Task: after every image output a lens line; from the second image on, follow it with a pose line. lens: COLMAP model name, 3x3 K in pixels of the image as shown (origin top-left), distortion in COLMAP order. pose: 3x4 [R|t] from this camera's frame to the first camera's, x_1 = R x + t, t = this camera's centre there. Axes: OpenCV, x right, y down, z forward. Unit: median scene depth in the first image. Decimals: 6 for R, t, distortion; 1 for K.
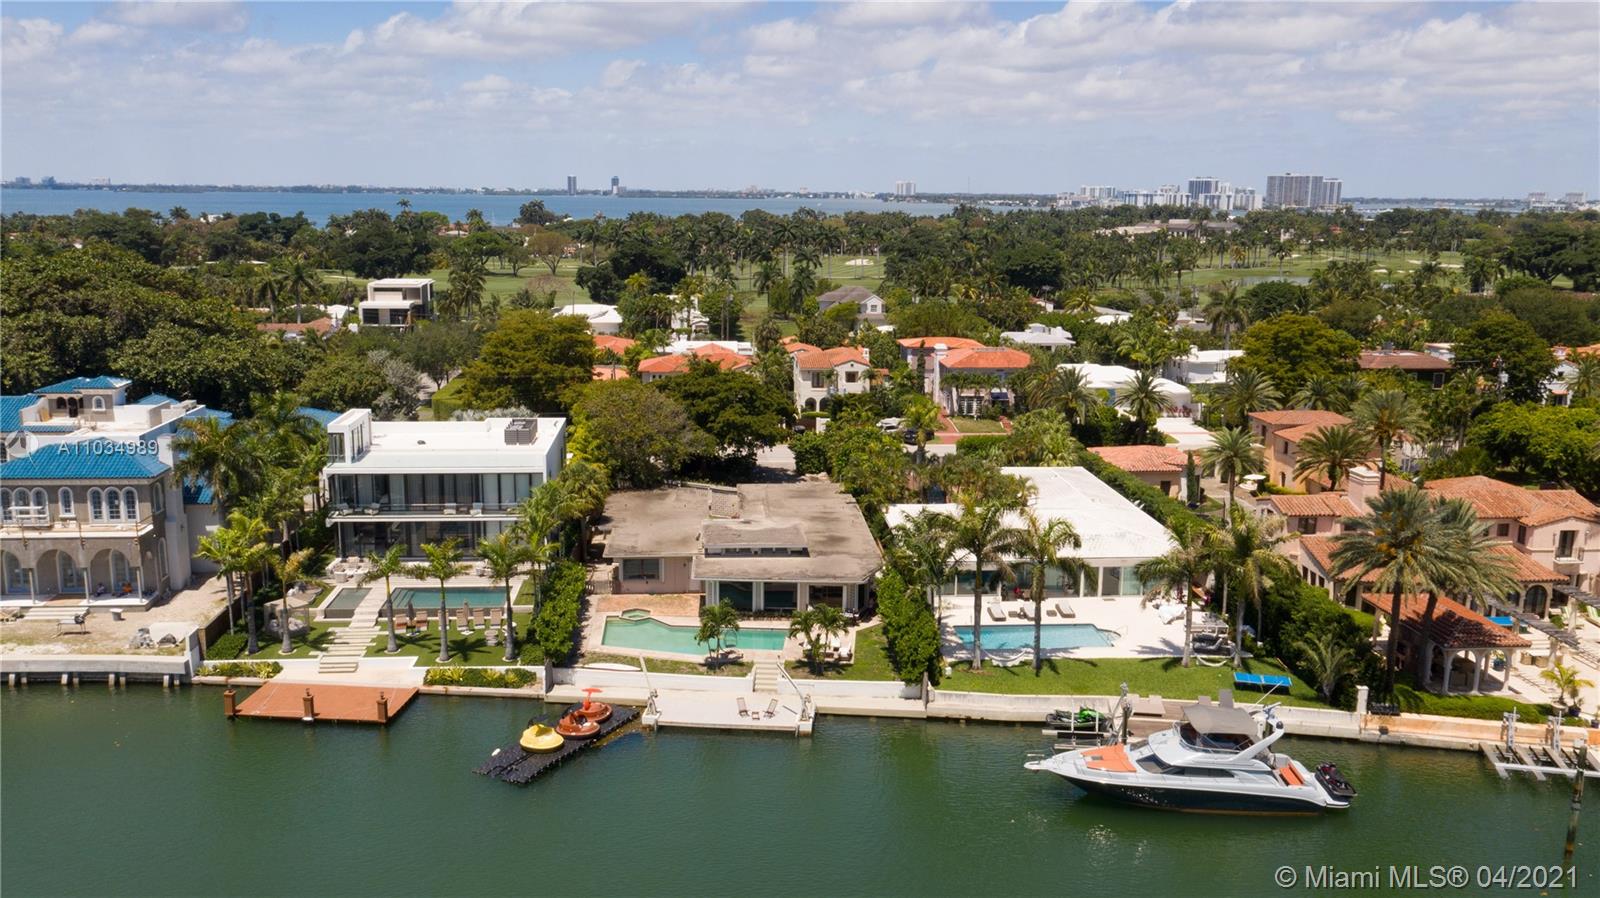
lens RADIAL K [[1276.0, 0, 809.9], [0, 1276.0, 478.1], [0, 0, 1]] dist [-0.006103, 0.012065]
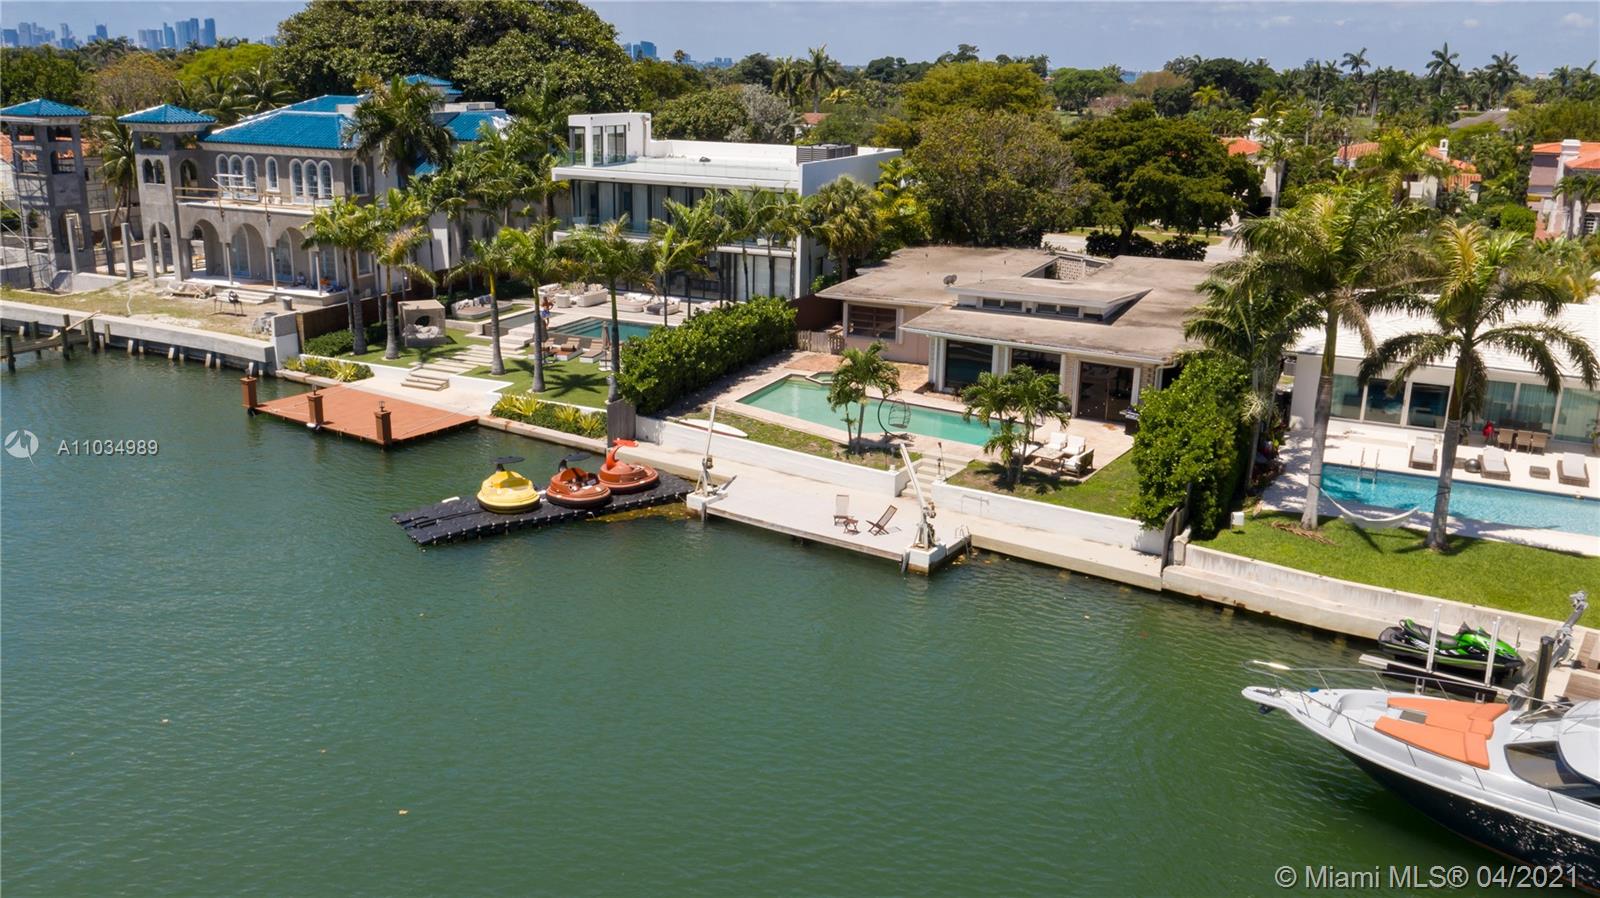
lens RADIAL K [[1276.0, 0, 796.6], [0, 1276.0, 428.8], [0, 0, 1]] dist [-0.006103, 0.012065]
pose [[0.868846, 0.135989, -0.476039, 0.167995], [-0.112221, 0.990604, 0.078163, 0.080207], [0.482196, -0.014490, 0.875944, 0.385377]]
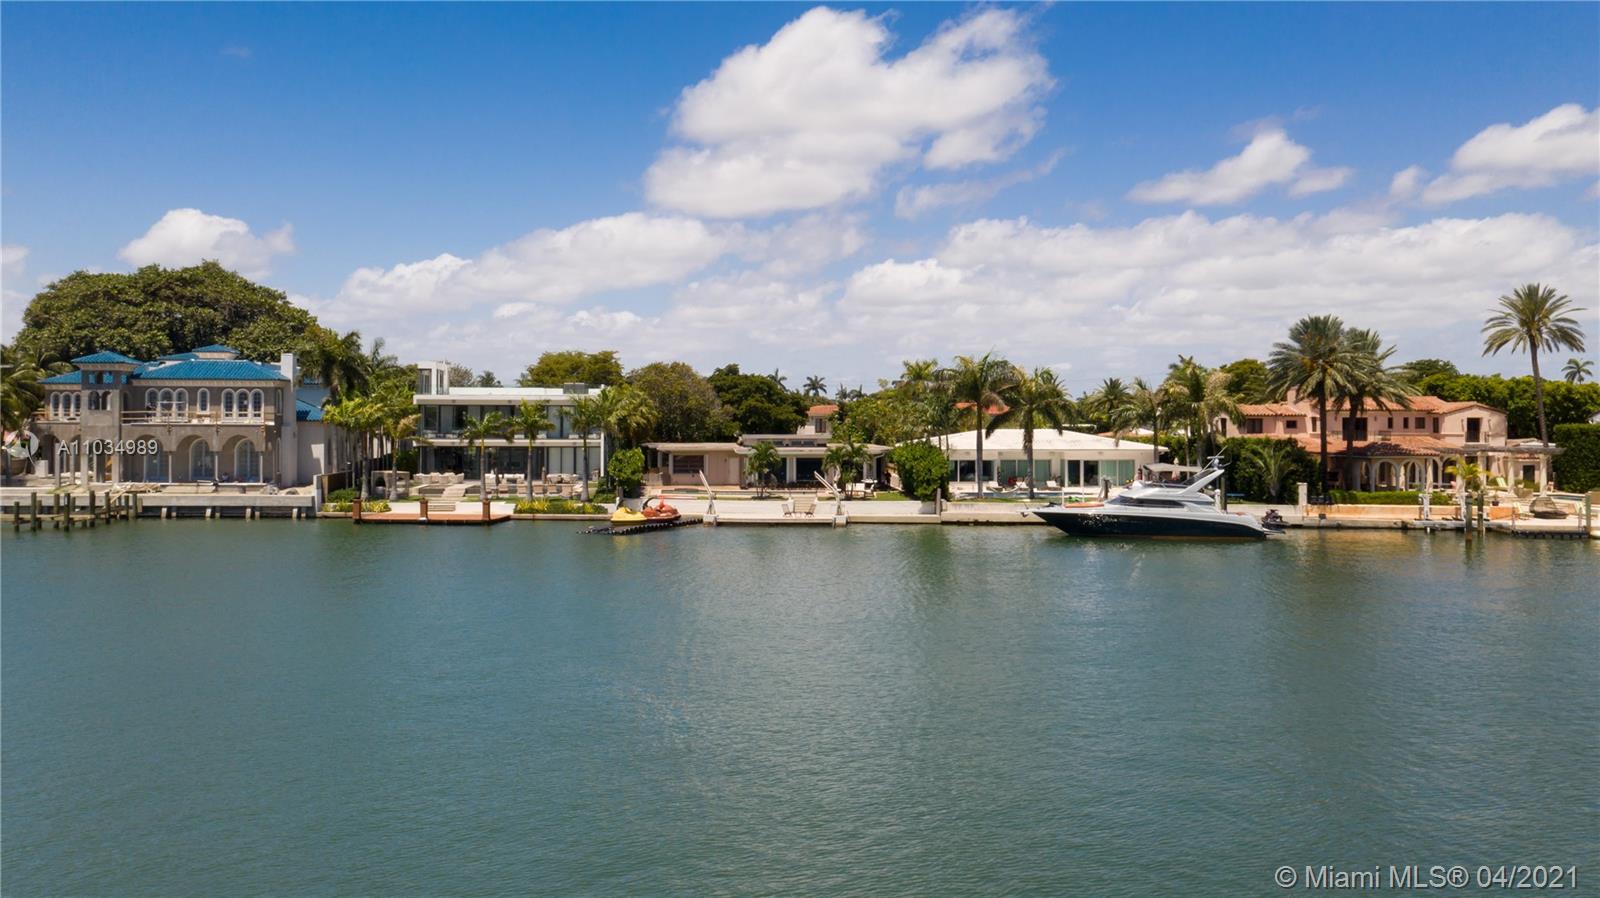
lens RADIAL K [[1276.0, 0, 805.8], [0, 1276.0, 433.3], [0, 0, 1]] dist [-0.006103, 0.012065]
pose [[0.999797, -0.014383, 0.014077, -0.041466], [0.016980, 0.978333, -0.206341, 0.289398], [-0.010804, 0.206538, 0.978379, -0.148202]]
